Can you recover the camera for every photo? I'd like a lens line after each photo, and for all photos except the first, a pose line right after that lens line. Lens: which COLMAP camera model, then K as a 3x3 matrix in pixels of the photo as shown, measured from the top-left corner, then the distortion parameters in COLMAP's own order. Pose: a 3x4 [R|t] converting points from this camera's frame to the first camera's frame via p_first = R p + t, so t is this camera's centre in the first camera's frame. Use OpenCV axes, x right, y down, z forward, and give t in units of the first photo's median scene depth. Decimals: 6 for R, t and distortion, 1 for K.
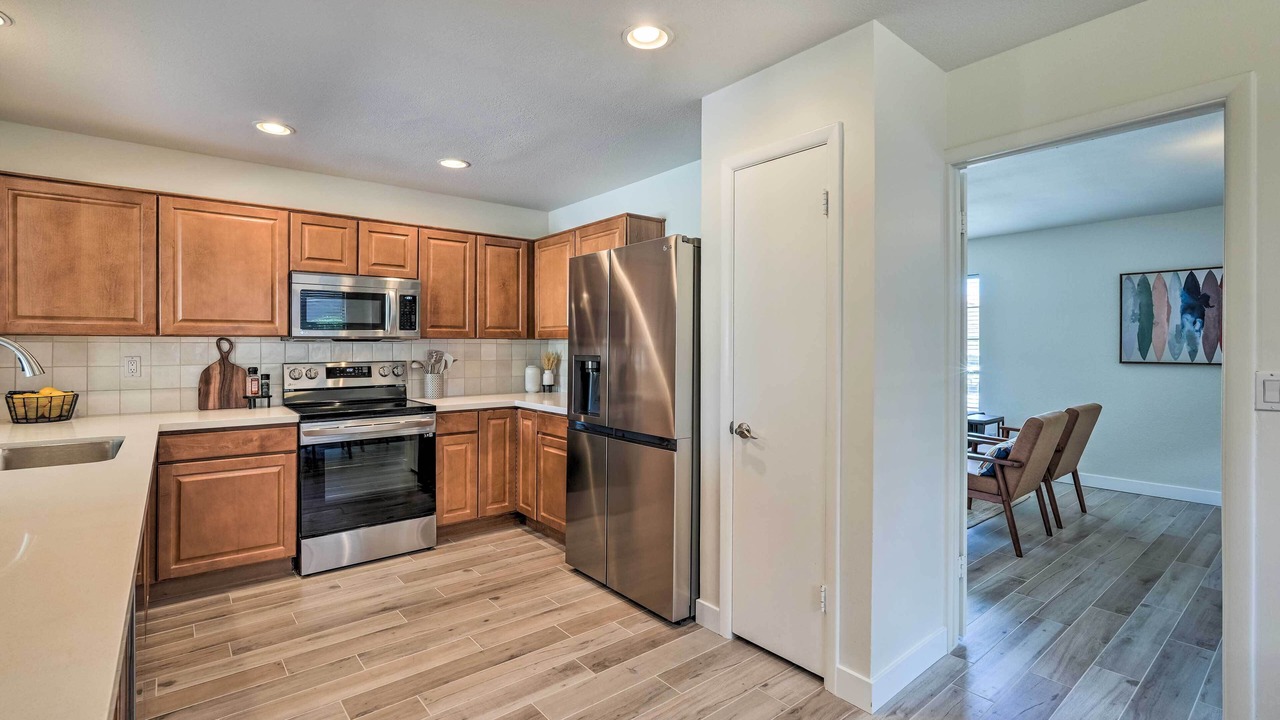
lens RADIAL K [[569.9, 0, 635.8], [0, 569.9, 367.2], [0, 0, 1]] dist [-0.011015, 0.000828]
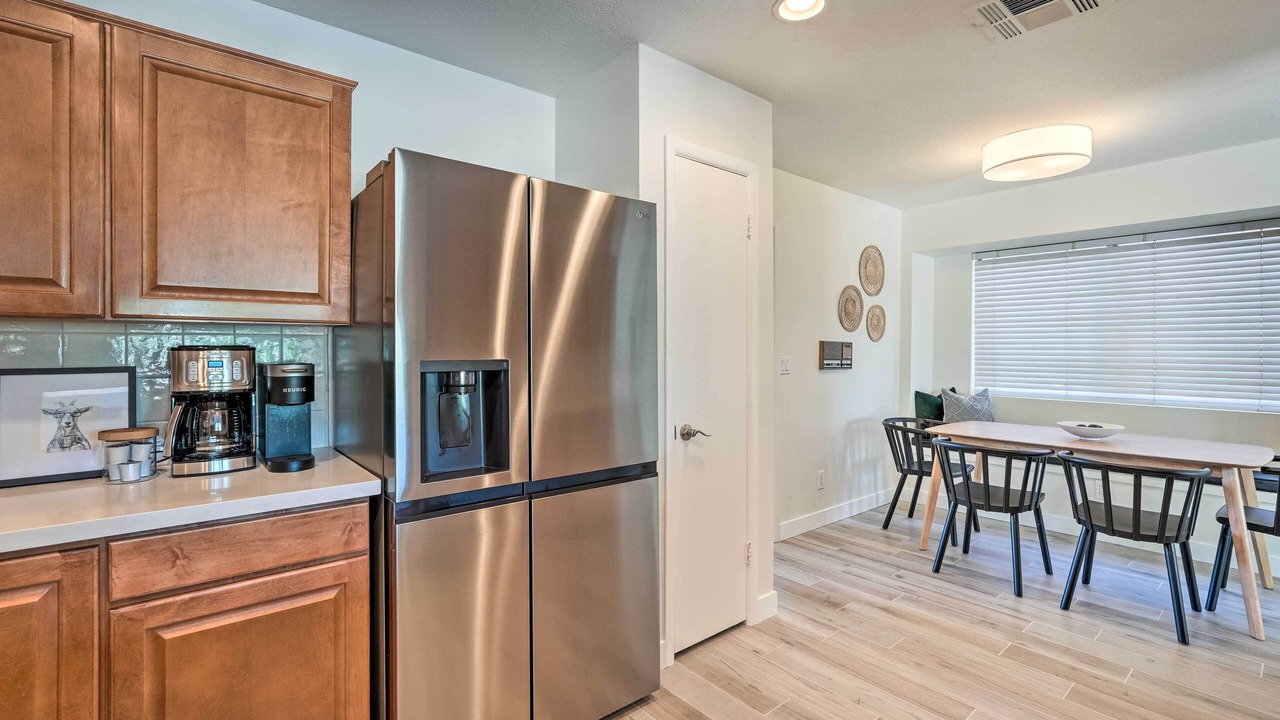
lens RADIAL K [[569.9, 0, 635.8], [0, 569.9, 367.2], [0, 0, 1]] dist [-0.011015, 0.000828]
pose [[-0.017229, -0.033796, 0.999280, -0.762921], [0.033519, 0.998847, 0.034360, -0.033923], [-0.999290, 0.034087, -0.016076, 1.097602]]
